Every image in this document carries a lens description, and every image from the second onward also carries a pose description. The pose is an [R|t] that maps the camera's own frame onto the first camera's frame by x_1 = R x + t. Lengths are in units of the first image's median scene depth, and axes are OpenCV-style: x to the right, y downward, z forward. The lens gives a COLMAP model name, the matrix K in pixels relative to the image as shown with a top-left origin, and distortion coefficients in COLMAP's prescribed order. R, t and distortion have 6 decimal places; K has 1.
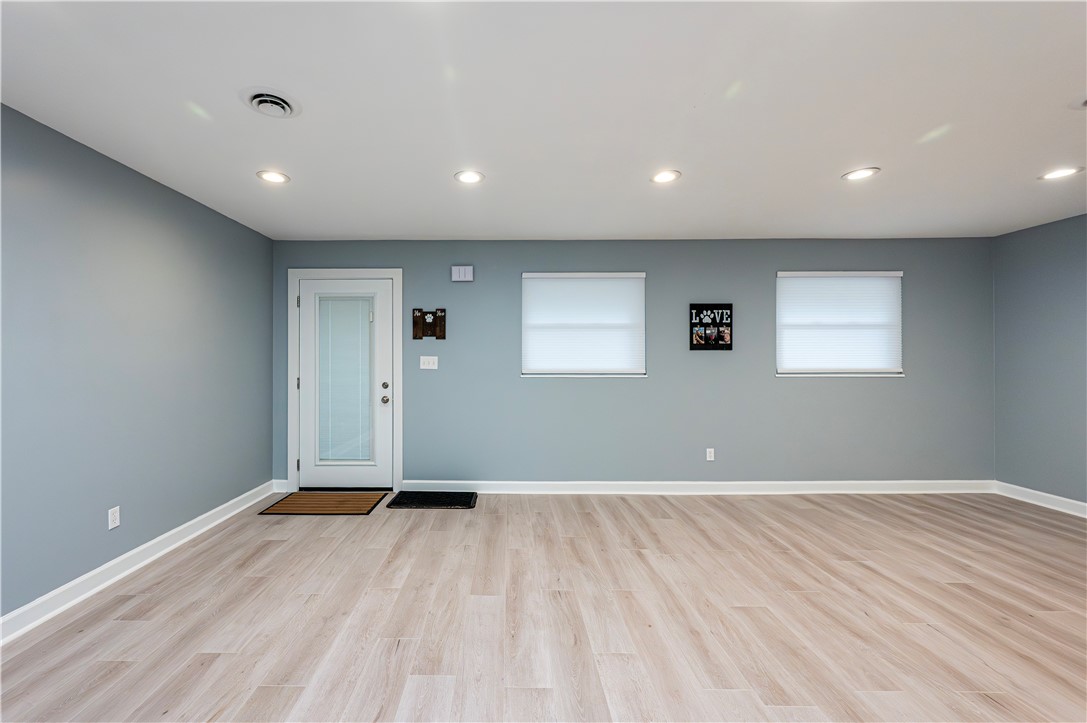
lens RADIAL K [[452.1, 0, 502.5], [0, 452.1, 357.8], [0, 0, 1]] dist [-0.002580, -0.000328]
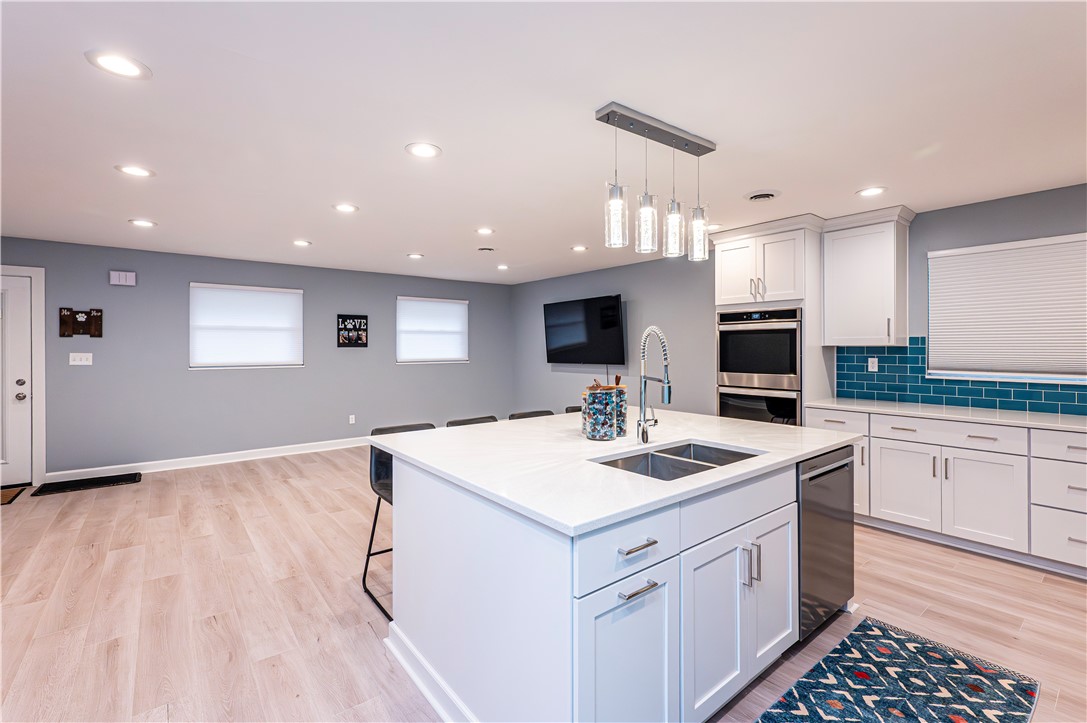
lens RADIAL K [[479.8, 0, 545.7], [0, 479.8, 347.6], [0, 0, 1]] dist [0.001023, 0.000122]
pose [[0.772448, -0.001336, 0.635077, -0.036214], [-0.000680, 0.999995, 0.002930, -0.020588], [-0.635078, -0.002696, 0.772443, -0.577071]]
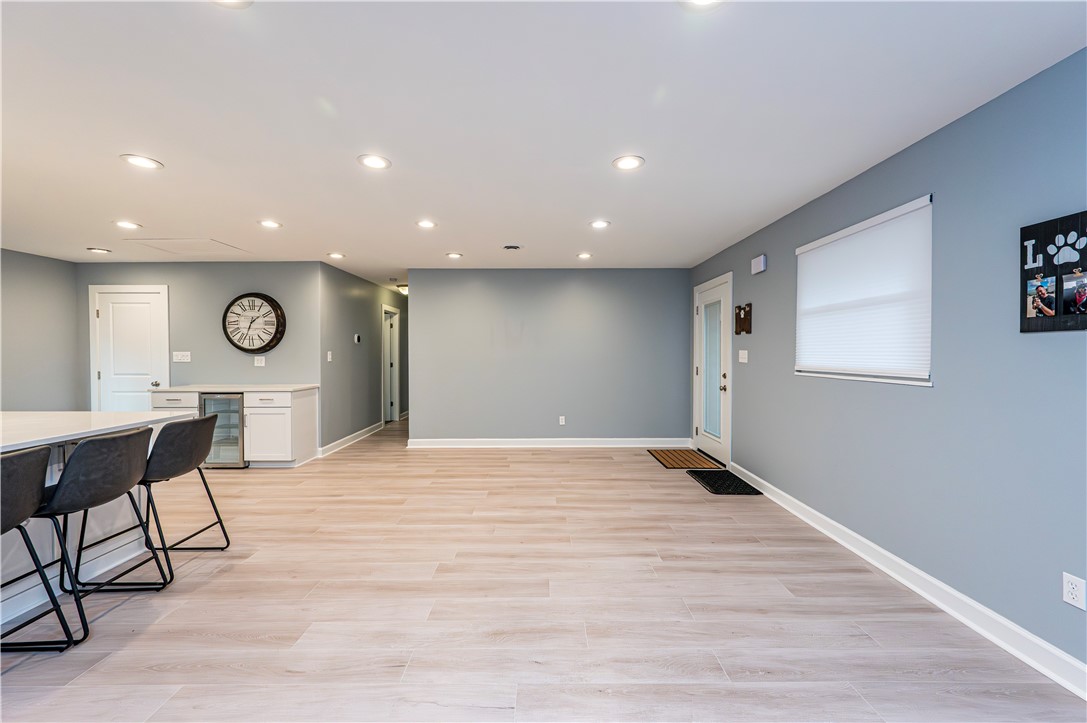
lens RADIAL K [[426.4, 0, 543.5], [0, 426.4, 361.5], [0, 0, 1]] dist [0.000390, 0.000064]
pose [[0.019548, 0.020200, -0.999605, 0.827959], [0.006328, 0.999773, 0.020327, -0.000322], [0.999789, -0.006723, 0.019415, 0.524023]]
